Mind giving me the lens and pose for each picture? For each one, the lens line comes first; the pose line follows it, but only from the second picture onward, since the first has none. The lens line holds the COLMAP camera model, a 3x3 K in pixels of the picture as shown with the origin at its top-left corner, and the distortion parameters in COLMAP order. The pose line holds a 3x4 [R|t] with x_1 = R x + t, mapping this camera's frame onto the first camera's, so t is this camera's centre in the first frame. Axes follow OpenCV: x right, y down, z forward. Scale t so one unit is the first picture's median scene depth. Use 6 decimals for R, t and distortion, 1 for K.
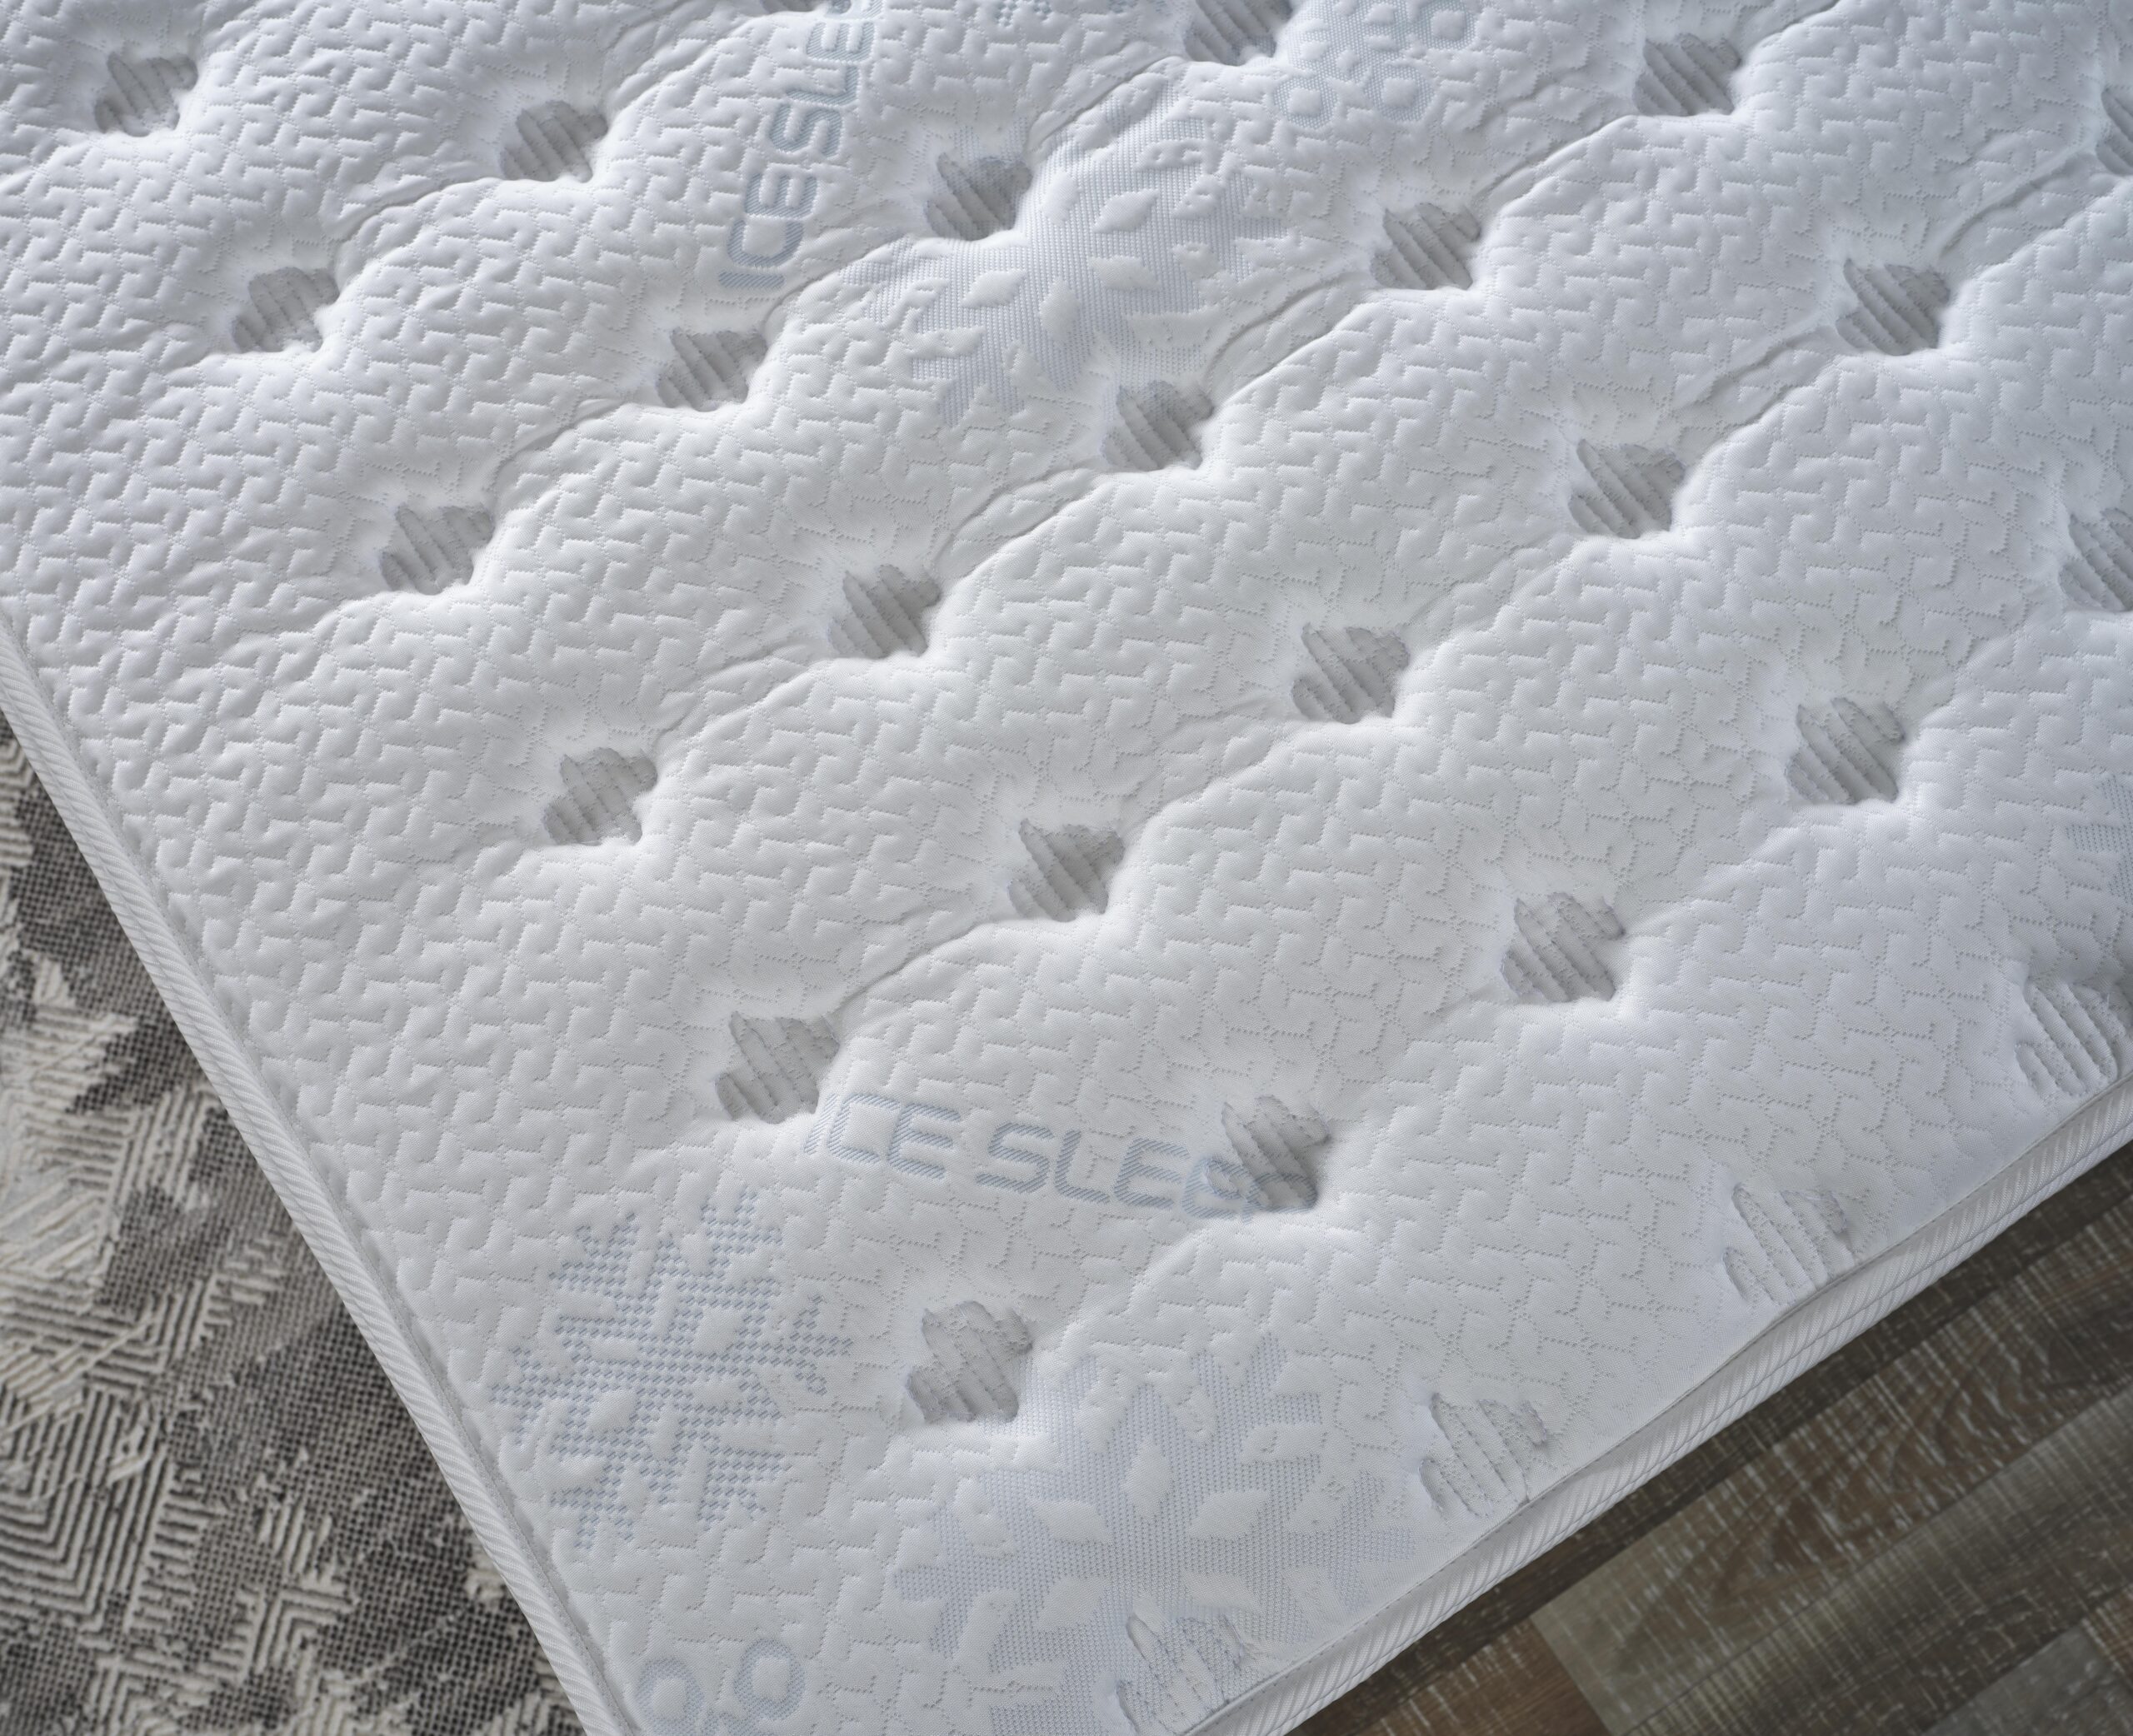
lens RADIAL K [[2851.3, 0, 1065.9], [0, 2851.3, 866.9], [0, 0, 1]] dist [-0.031749, 0.000000]
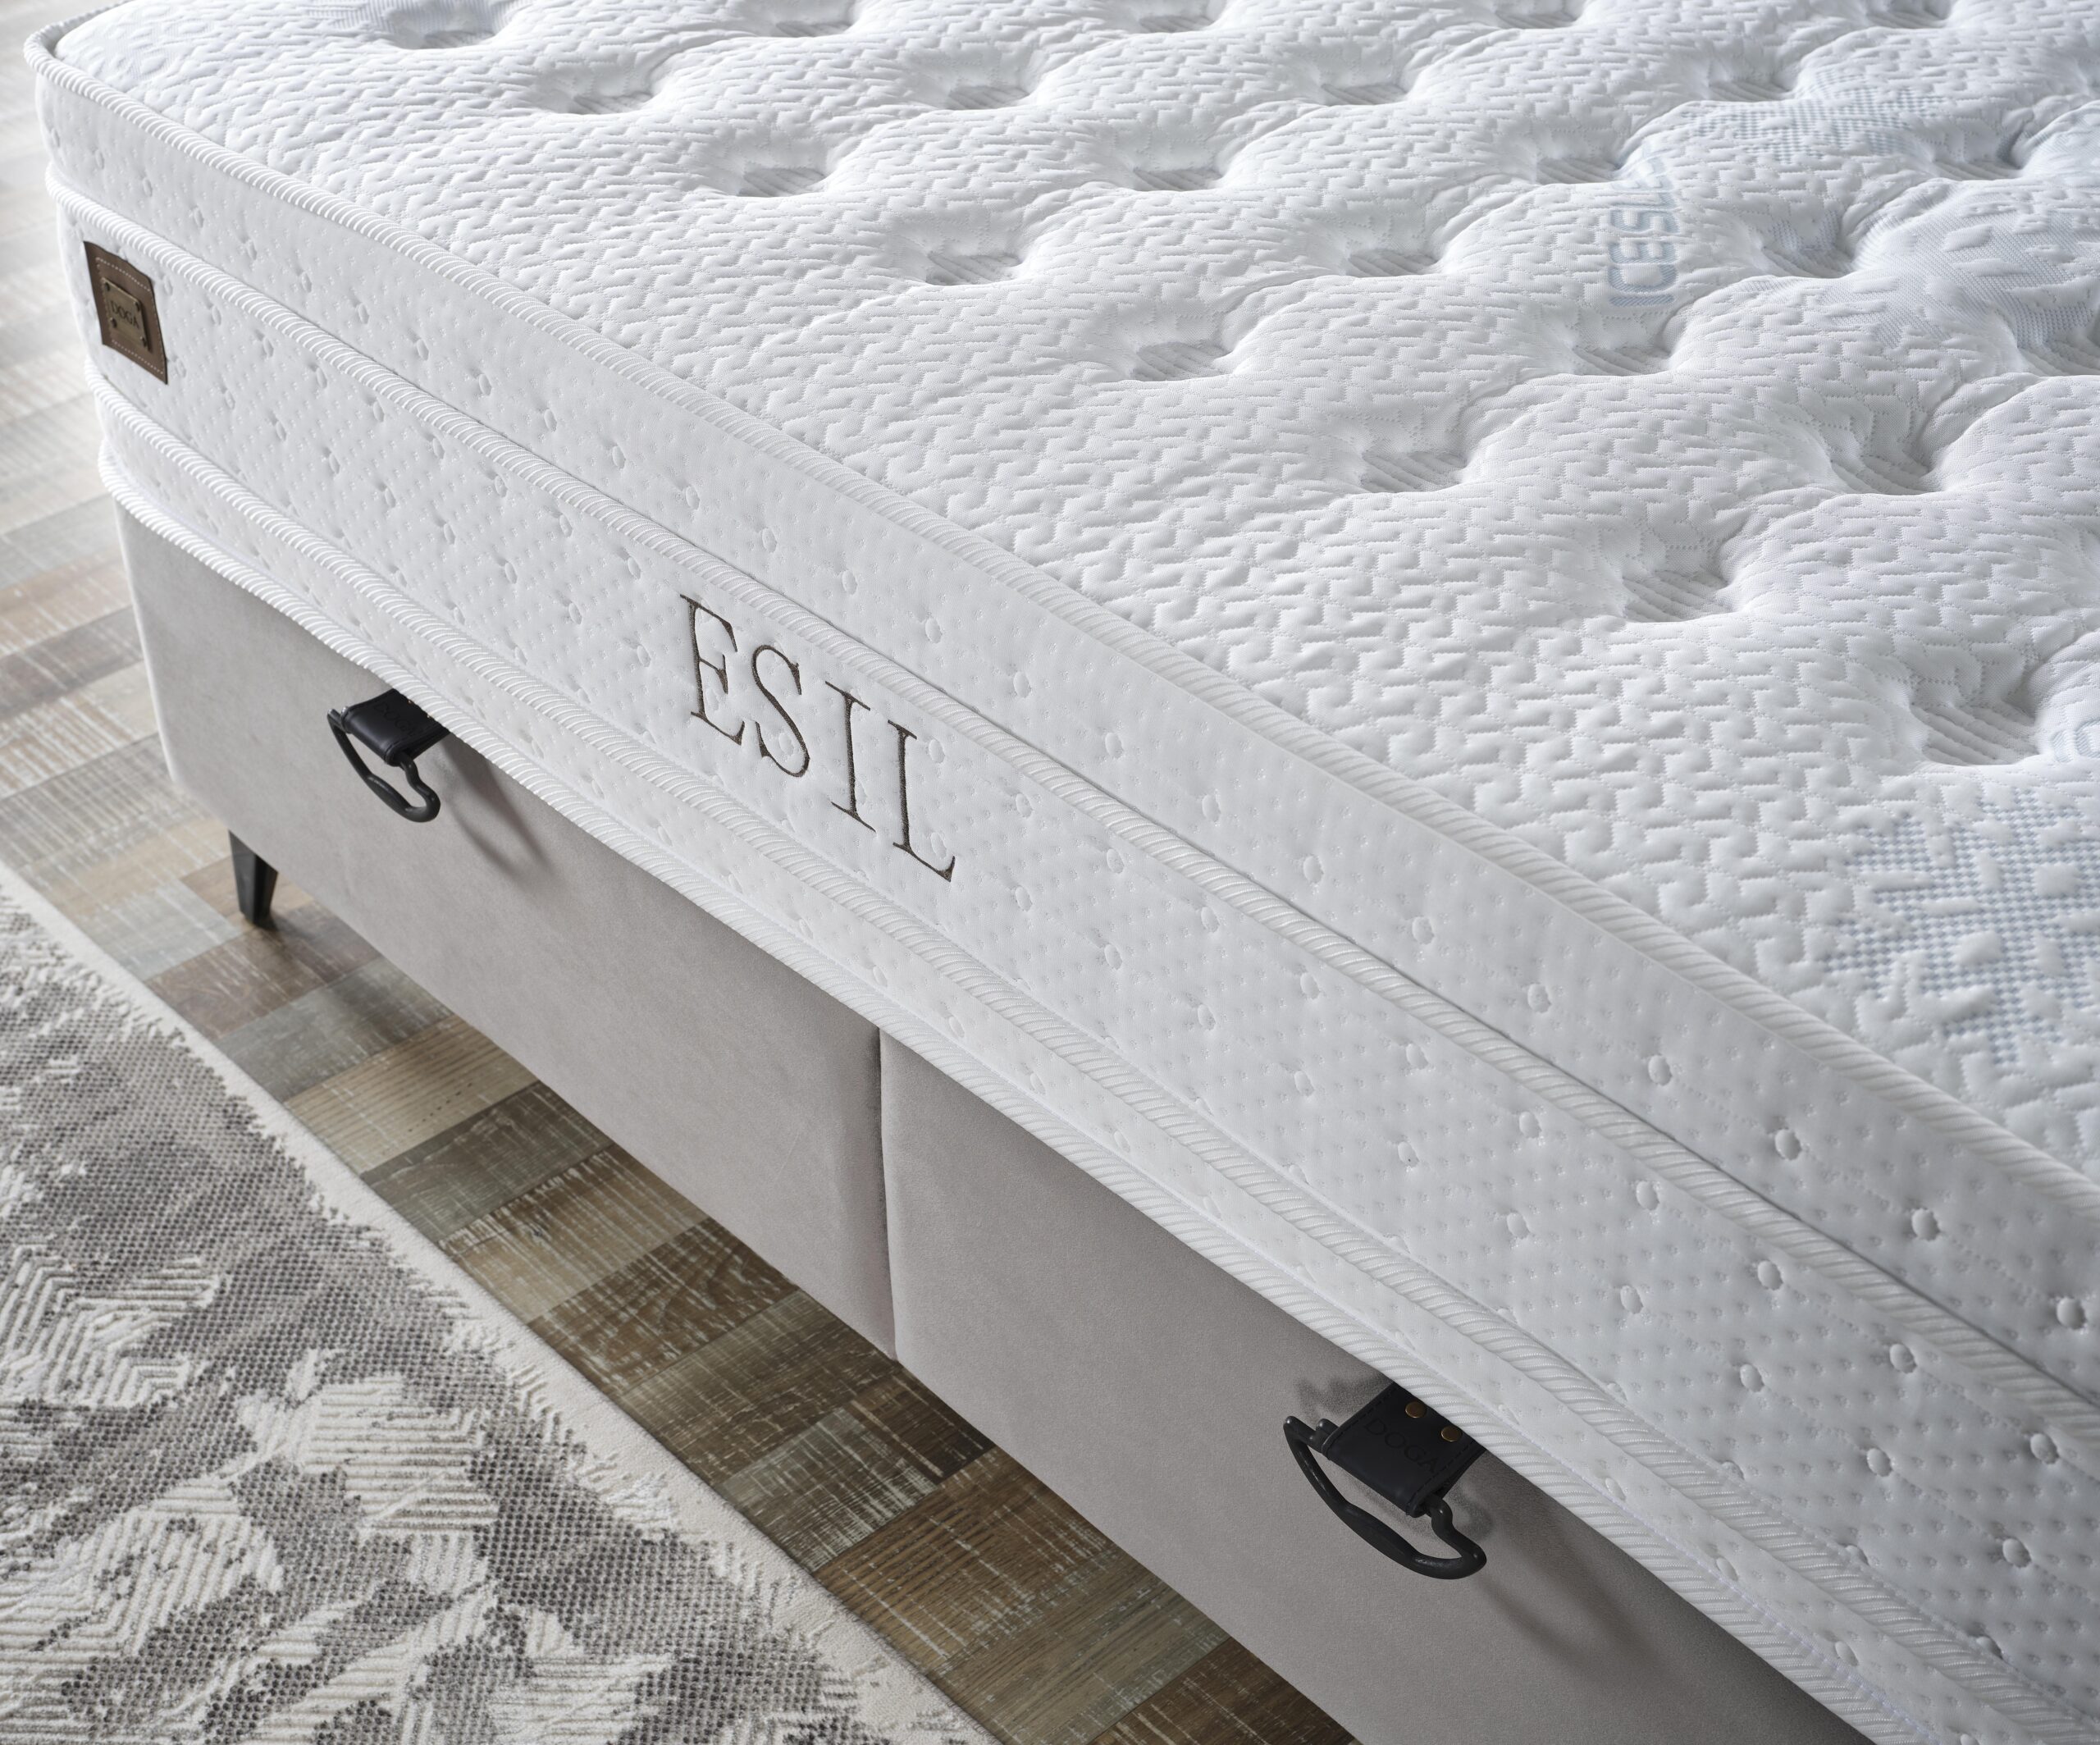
lens RADIAL K [[3392.2, 0, 1049.4], [0, 3392.2, 872.9], [0, 0, 1]] dist [0.031606, 0.000000]
pose [[0.982275, -0.043161, 0.182410, -0.386463], [0.148211, 0.774609, -0.614829, 0.475209], [-0.114759, 0.630966, 0.767275, 0.141802]]
